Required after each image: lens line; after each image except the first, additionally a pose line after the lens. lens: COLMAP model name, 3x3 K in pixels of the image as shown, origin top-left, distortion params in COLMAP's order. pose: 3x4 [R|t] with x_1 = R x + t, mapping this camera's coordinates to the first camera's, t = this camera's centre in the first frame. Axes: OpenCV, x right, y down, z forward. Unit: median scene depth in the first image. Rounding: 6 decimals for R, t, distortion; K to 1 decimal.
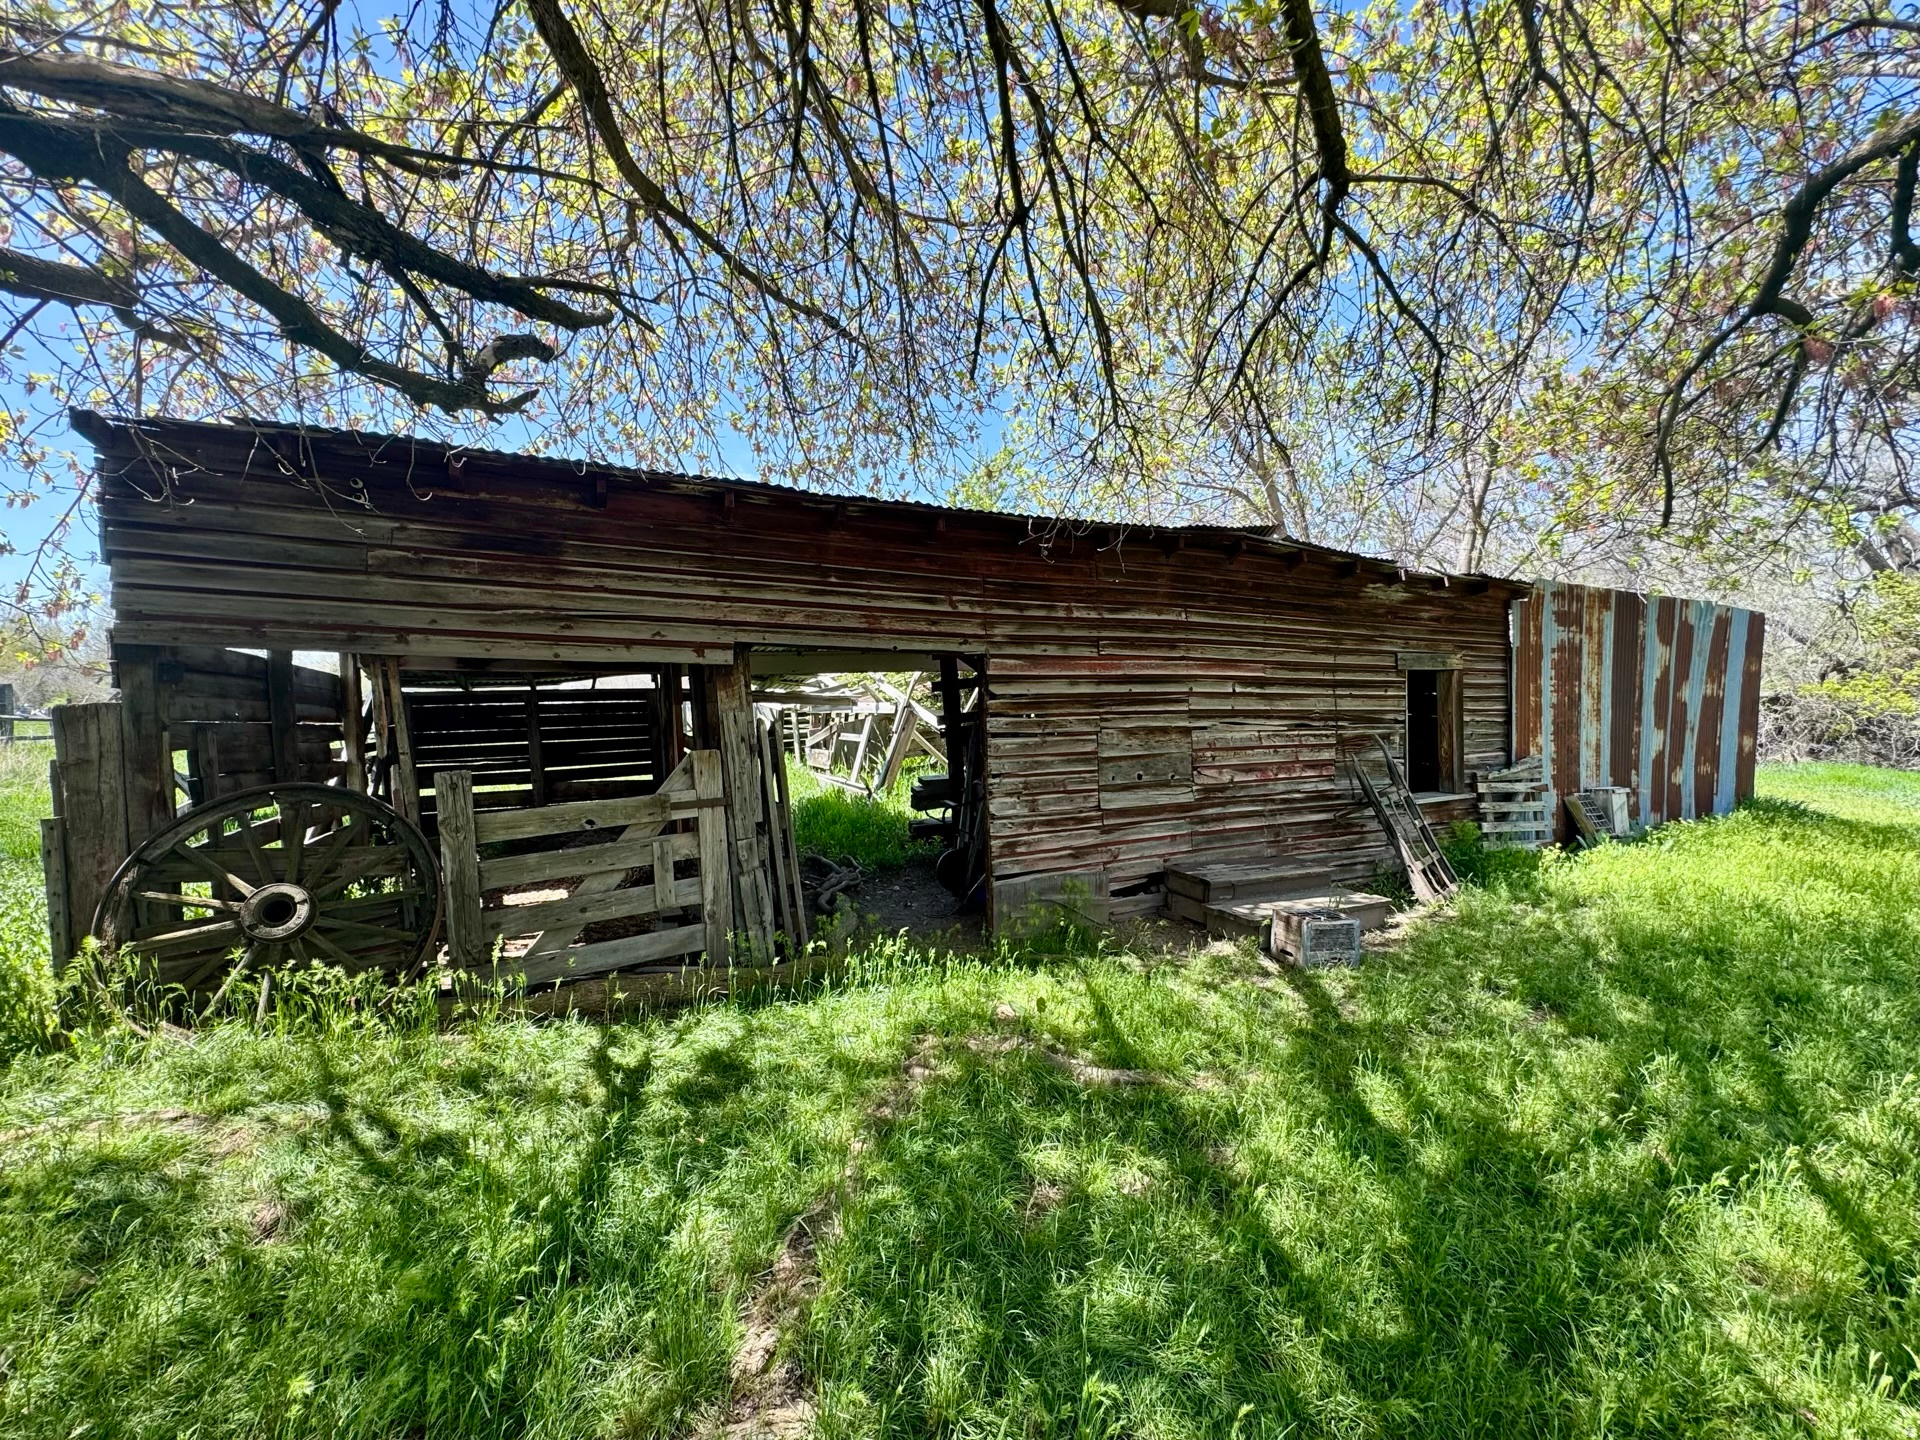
lens RADIAL K [[771.4, 0, 972.3], [0, 771.4, 717.4], [0, 0, 1]] dist [-0.003580, 0.000726]
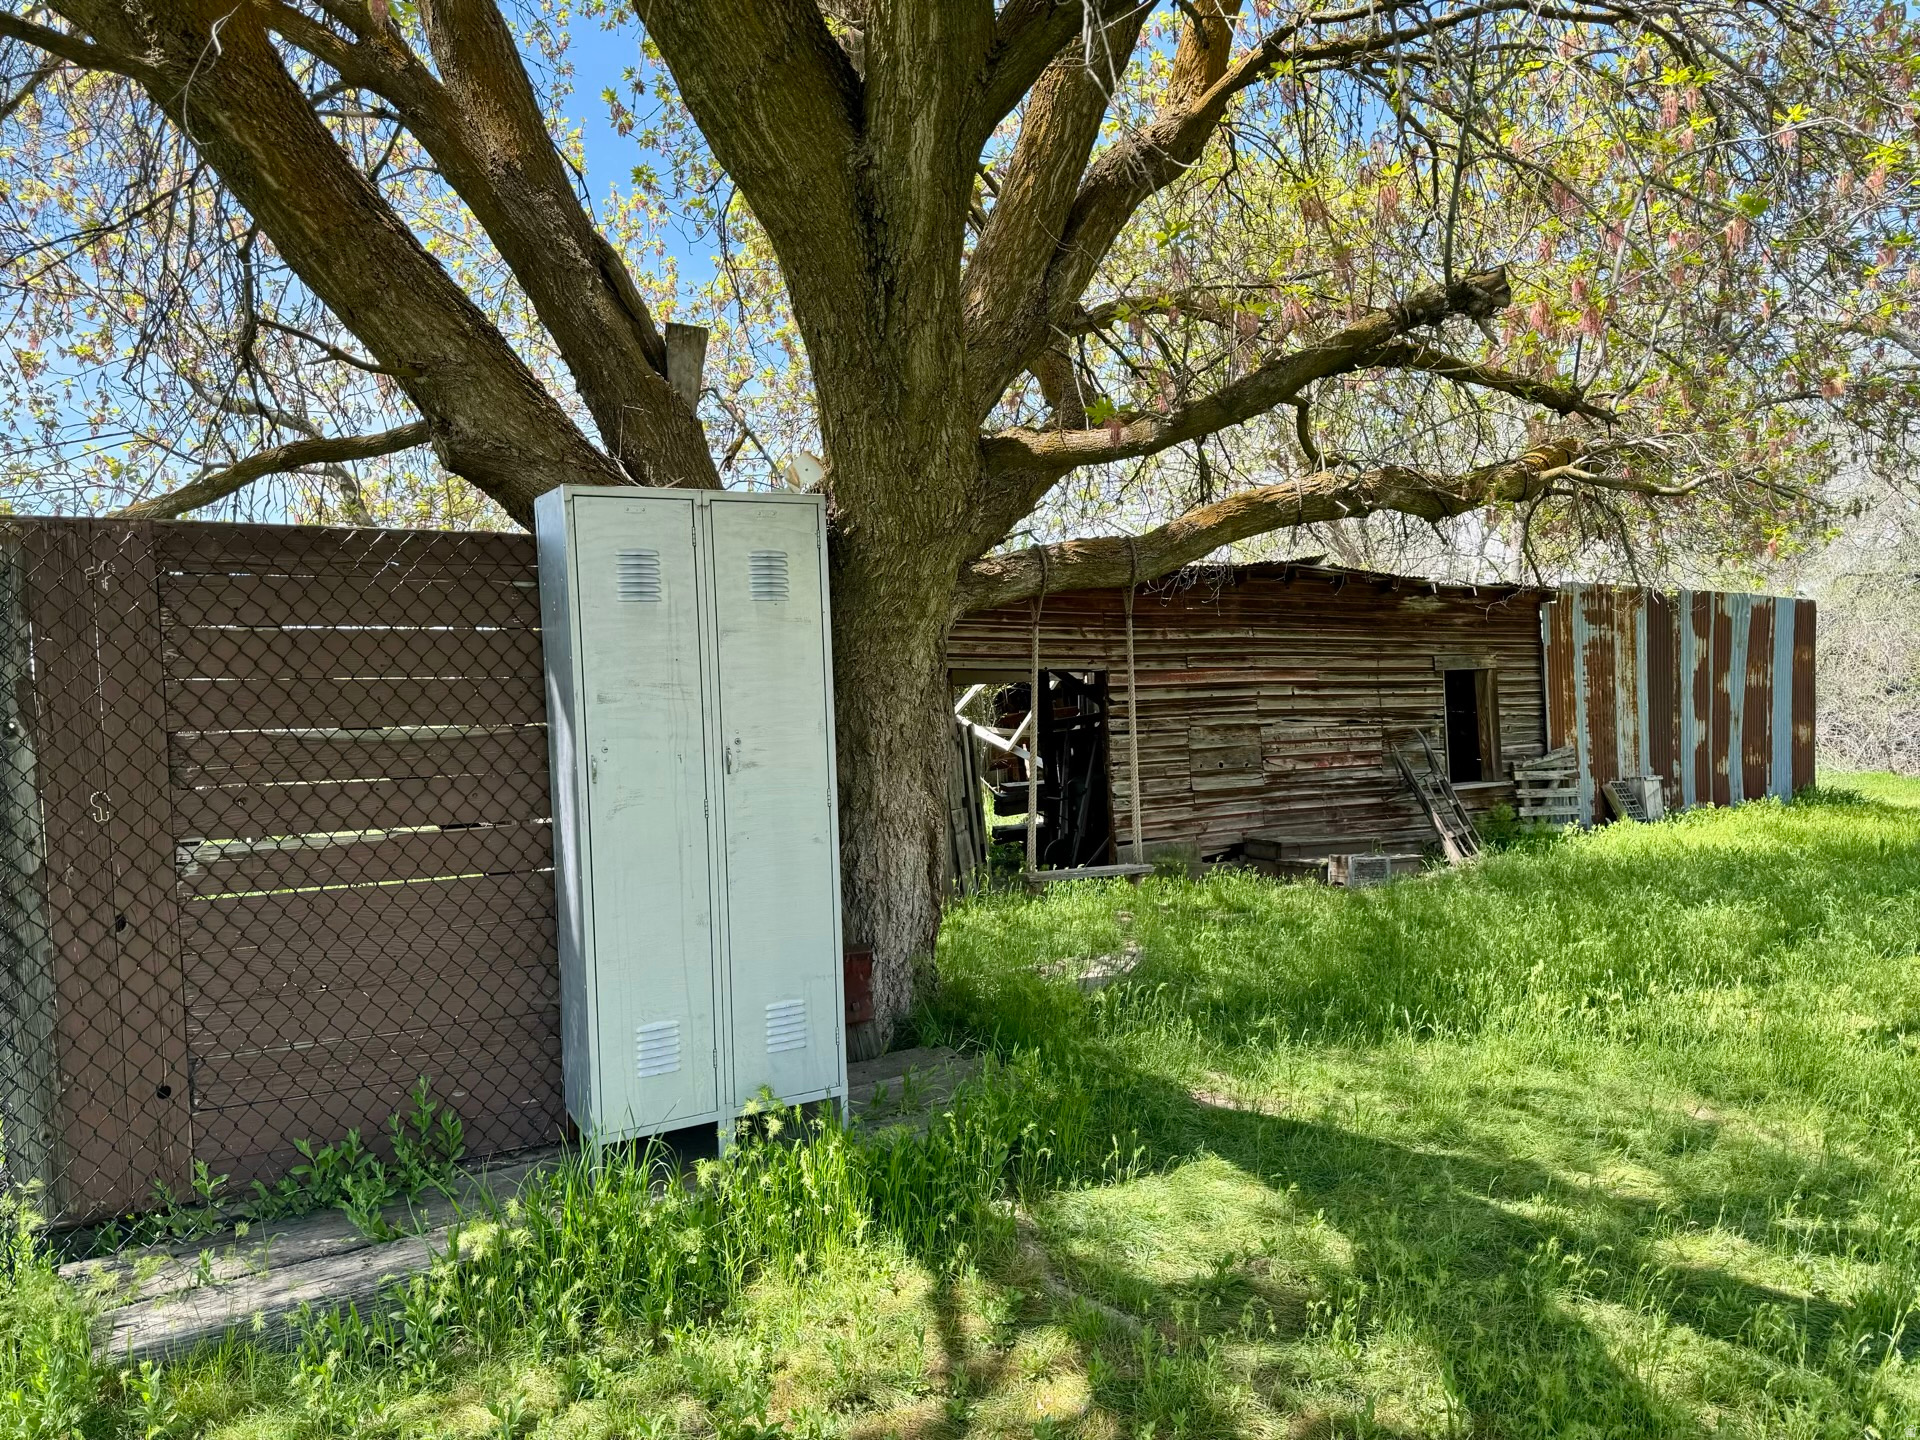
lens RADIAL K [[1341.5, 0, 953.7], [0, 1341.5, 727.9], [0, 0, 1]] dist [0.037352, -0.039342]
pose [[0.996229, -0.030811, 0.081111, -0.307452], [0.032557, 0.999264, -0.020281, 0.037985], [-0.080427, 0.022845, 0.996499, -0.893228]]
